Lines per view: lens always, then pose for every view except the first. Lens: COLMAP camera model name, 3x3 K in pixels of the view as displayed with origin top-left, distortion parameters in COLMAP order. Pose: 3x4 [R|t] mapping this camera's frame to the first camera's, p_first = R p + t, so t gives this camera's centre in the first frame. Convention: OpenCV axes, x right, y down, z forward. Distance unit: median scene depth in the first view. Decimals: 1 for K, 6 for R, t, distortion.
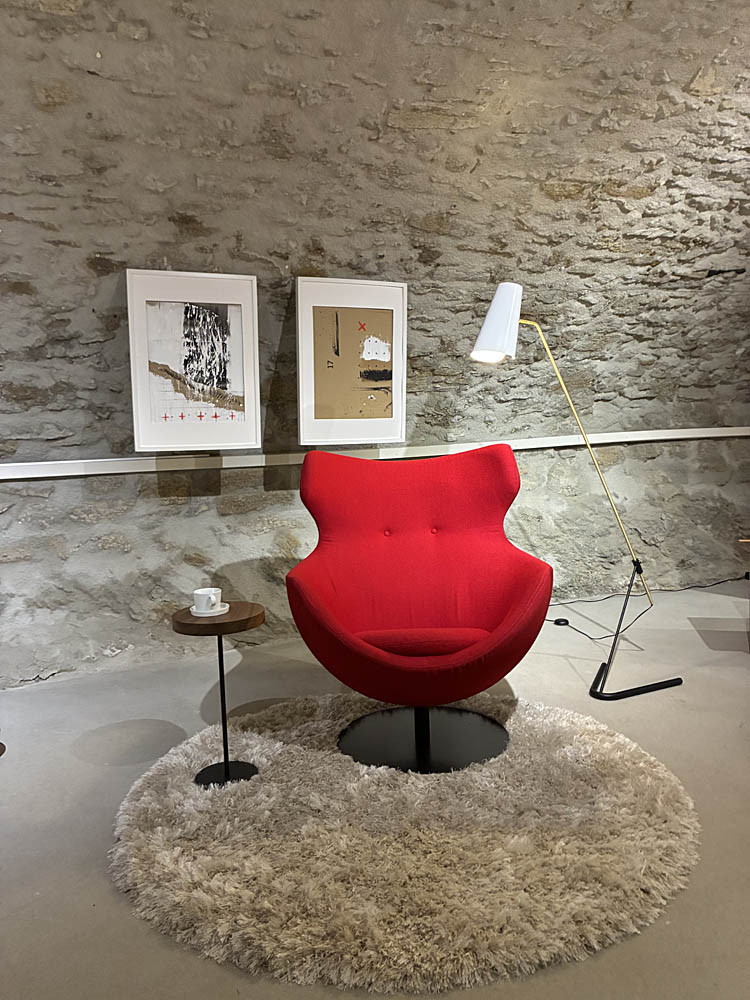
lens RADIAL K [[747.7, 0, 371.9], [0, 747.7, 504.2], [0, 0, 1]] dist [0.044628, -0.053196]
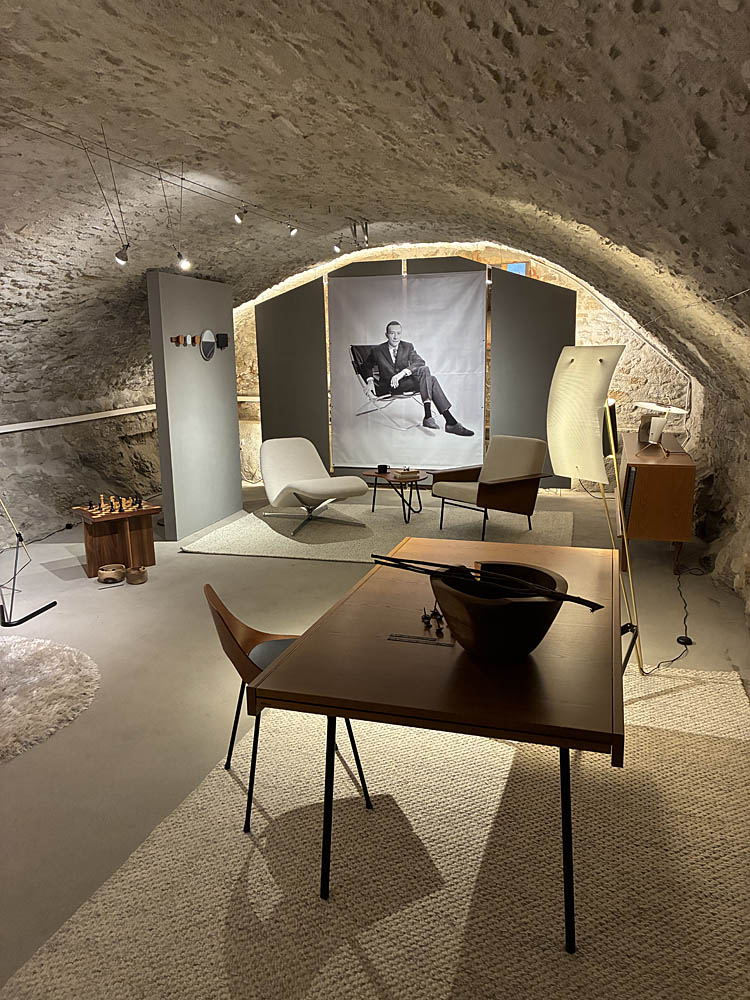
lens RADIAL K [[747.7, 0, 375.0], [0, 747.7, 503.2], [0, 0, 1]] dist [0.044628, -0.053196]
pose [[0.610012, -0.133484, 0.781068, -0.298109], [0.071495, 0.990960, 0.113517, -0.081775], [-0.789160, -0.013405, 0.614041, -0.387201]]
